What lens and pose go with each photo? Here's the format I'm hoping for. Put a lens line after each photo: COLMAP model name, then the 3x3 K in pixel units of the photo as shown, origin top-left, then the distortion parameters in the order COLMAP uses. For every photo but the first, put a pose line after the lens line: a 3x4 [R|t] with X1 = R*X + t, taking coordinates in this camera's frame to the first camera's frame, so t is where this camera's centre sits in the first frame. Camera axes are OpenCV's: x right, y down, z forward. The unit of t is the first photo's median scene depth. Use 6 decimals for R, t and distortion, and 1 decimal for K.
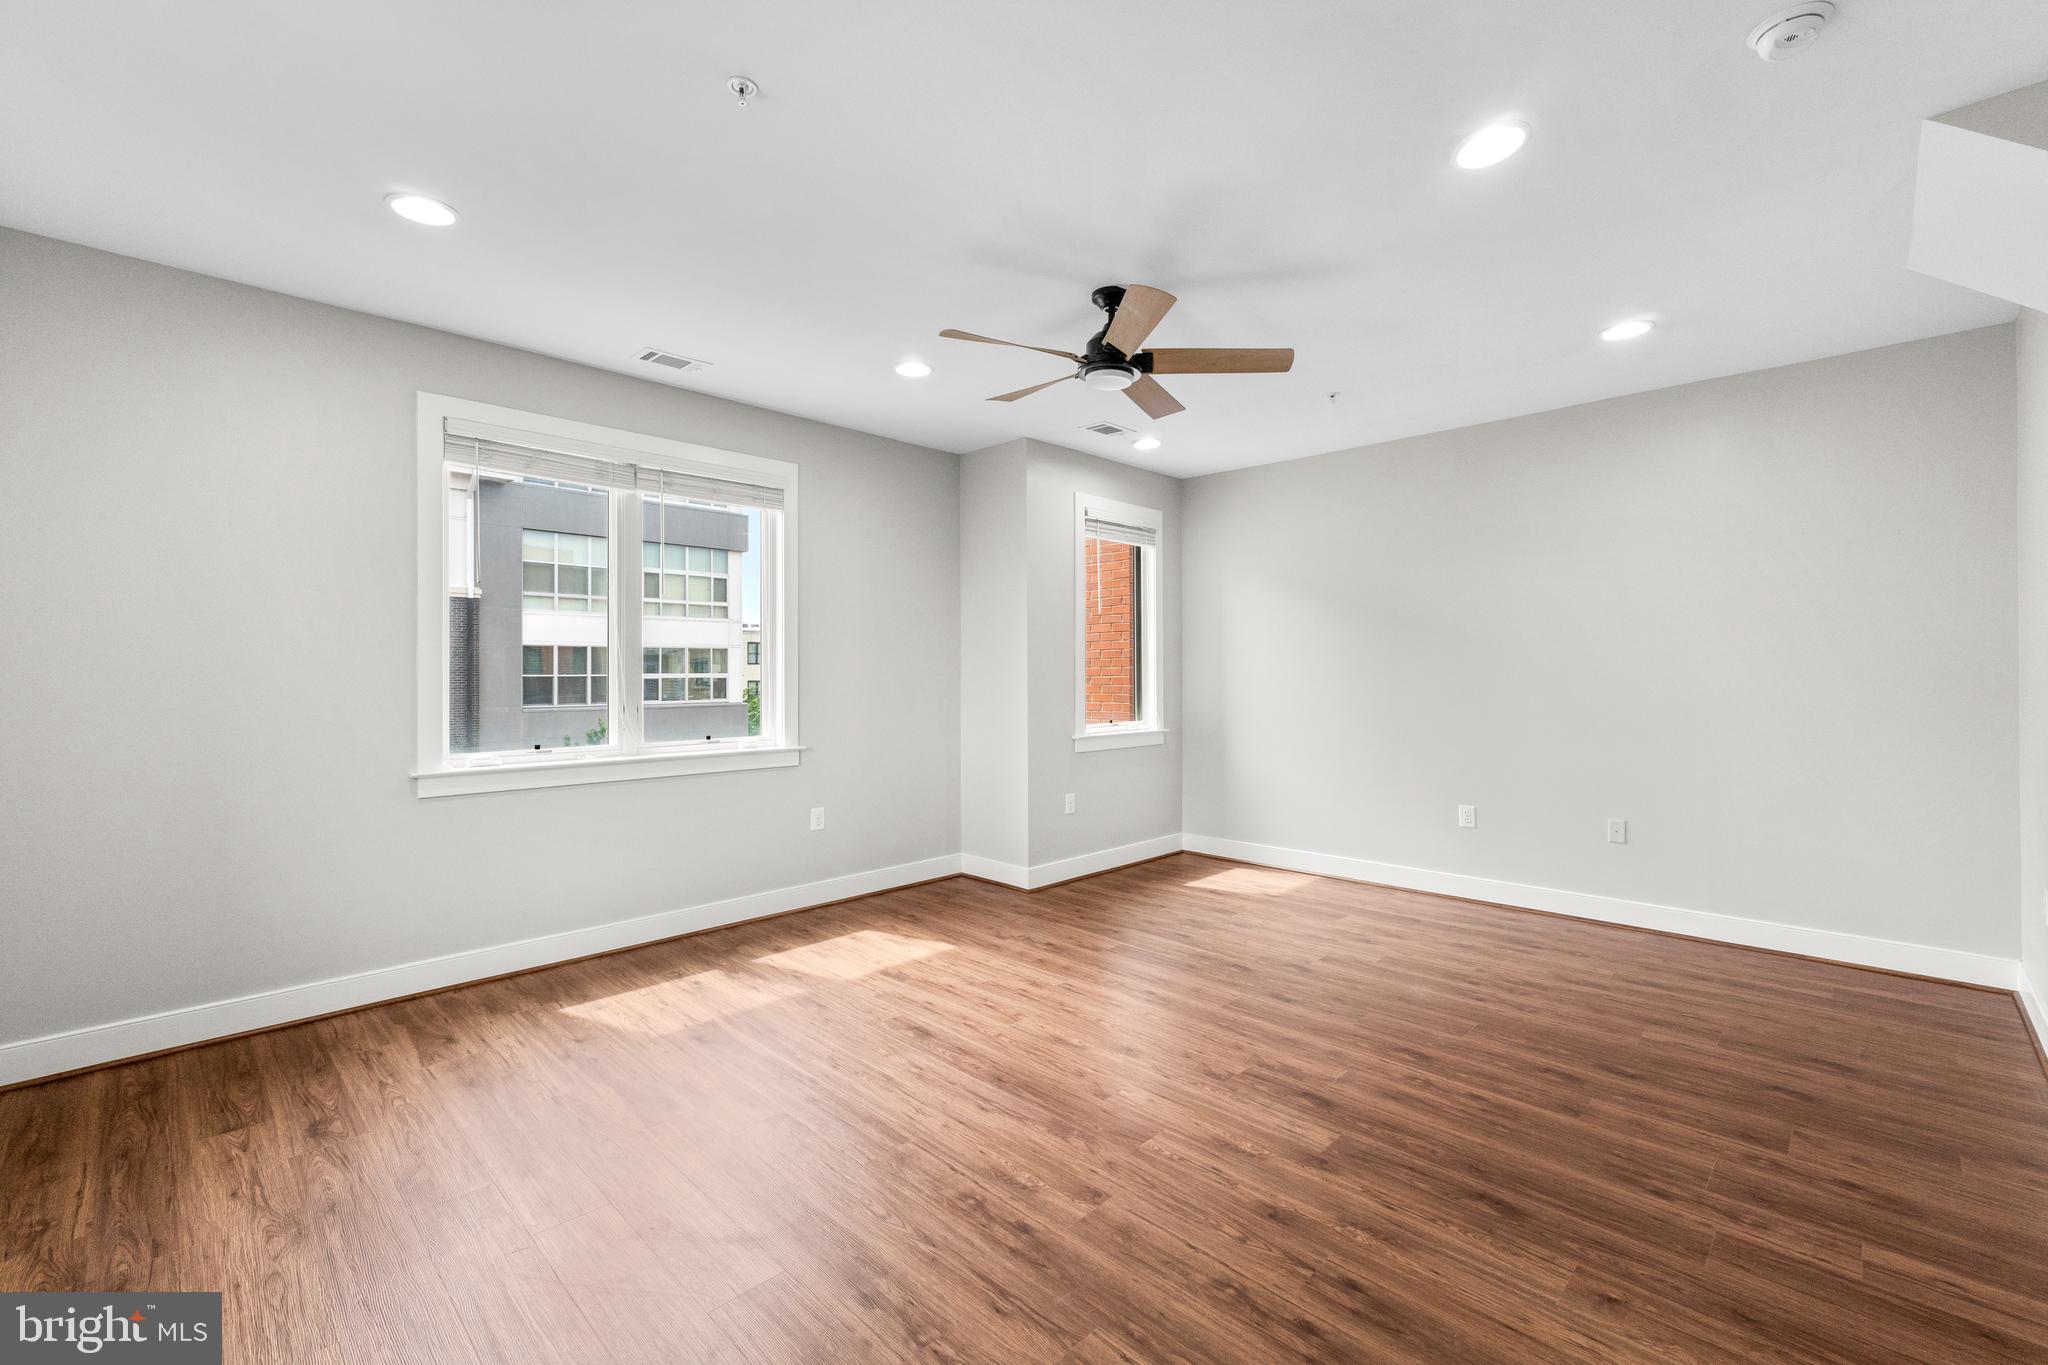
lens RADIAL K [[854.9, 0, 1024.0], [0, 854.9, 682.5], [0, 0, 1]] dist [0.003376, 0.000260]
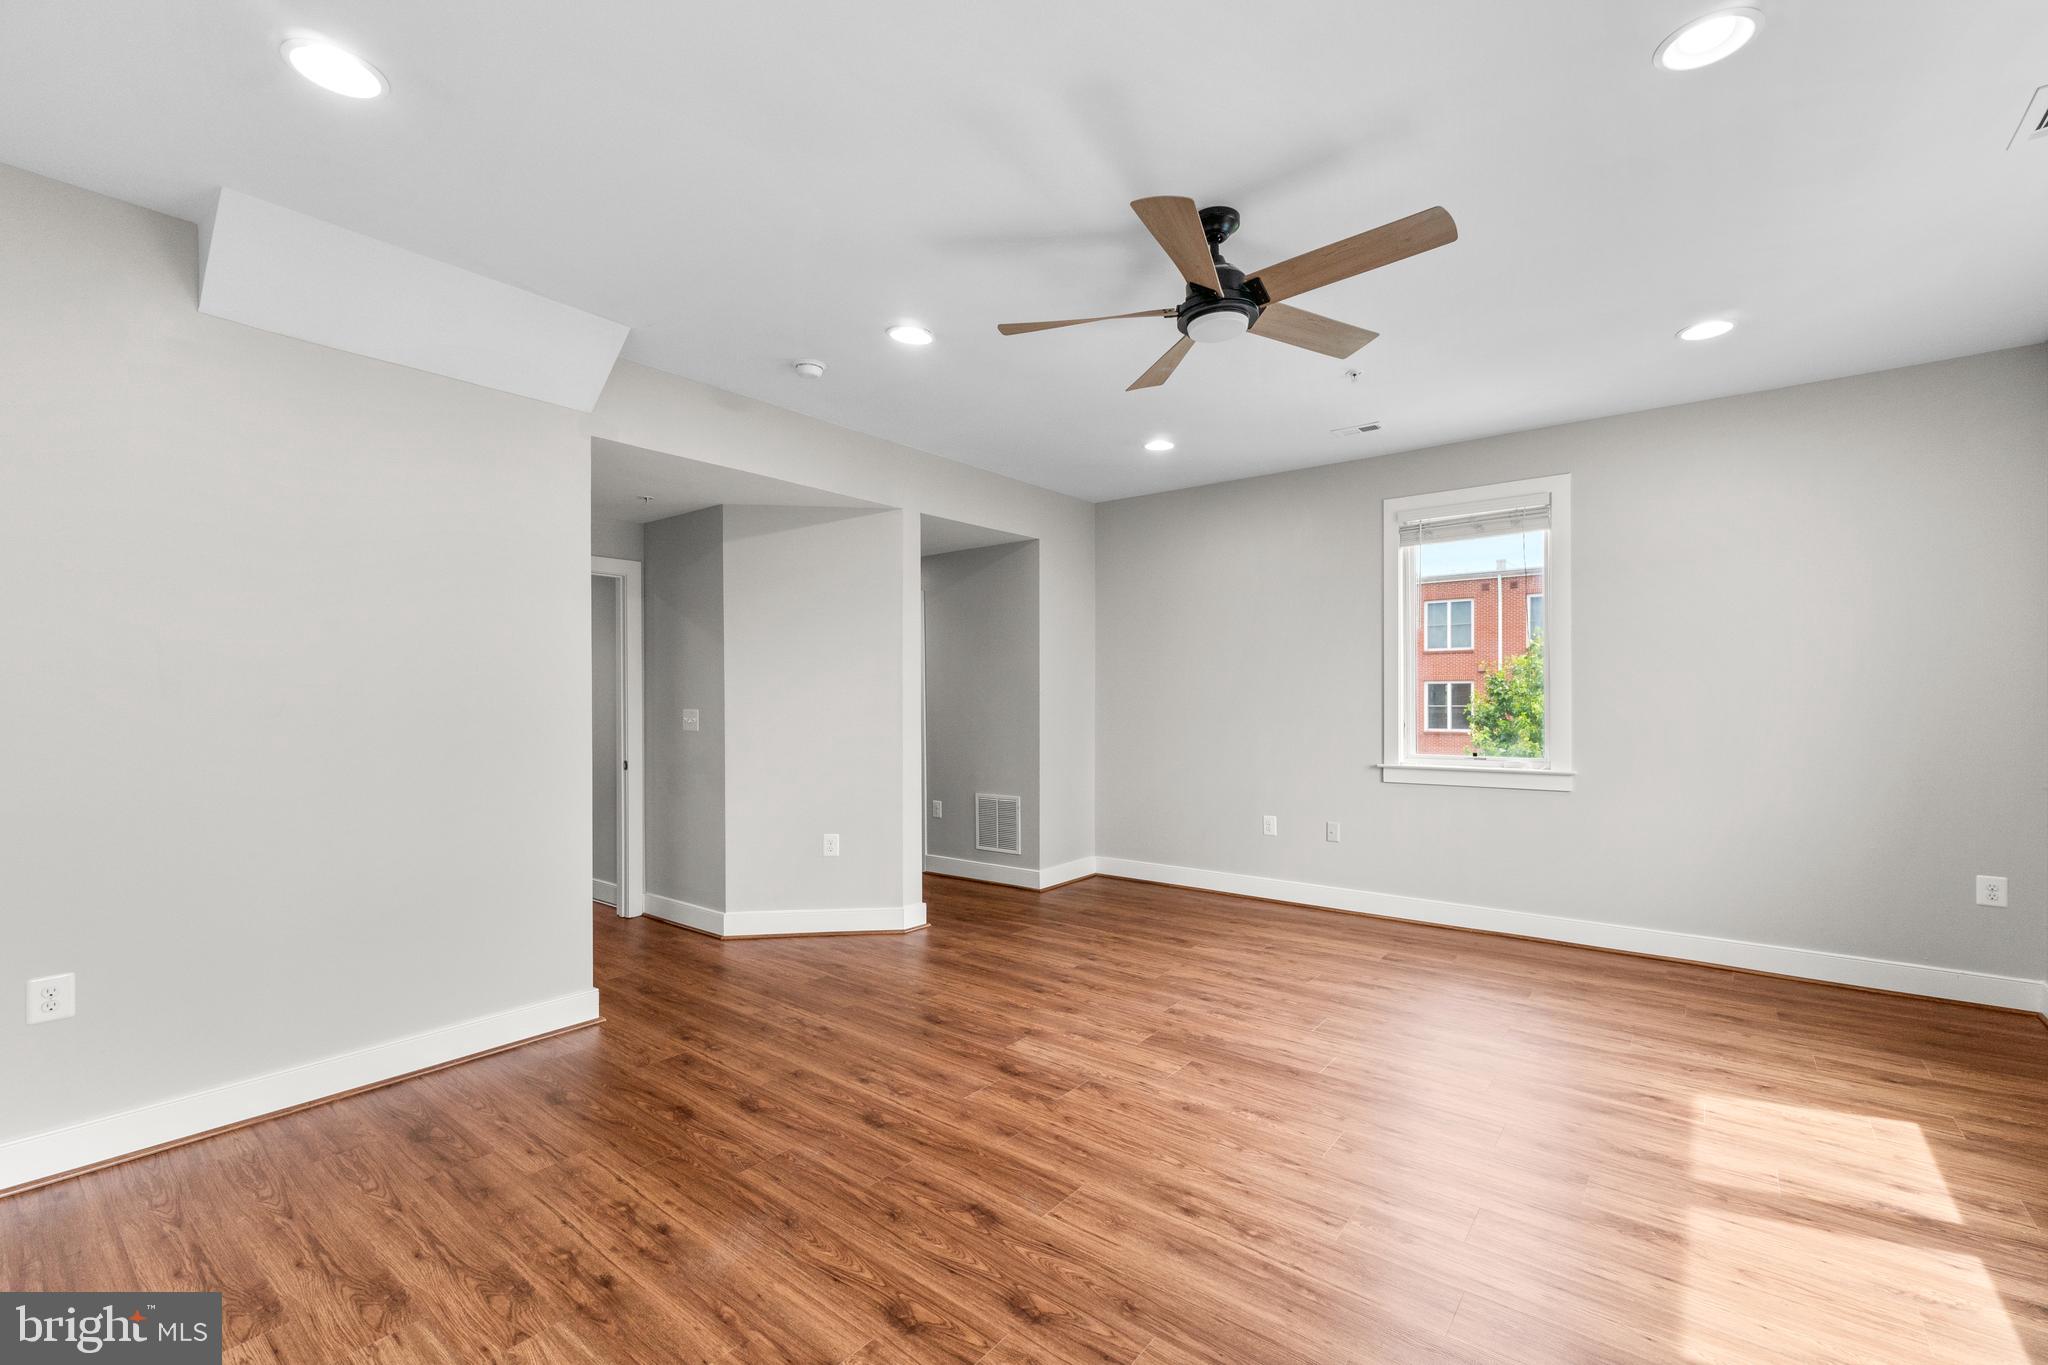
lens RADIAL K [[854.9, 0, 1024.0], [0, 854.9, 682.5], [0, 0, 1]] dist [0.003376, 0.000260]
pose [[-0.994840, 0.002636, -0.101424, 0.431899], [0.003433, 0.999965, -0.007689, -0.021612], [0.101400, -0.007997, -0.994814, 2.114055]]
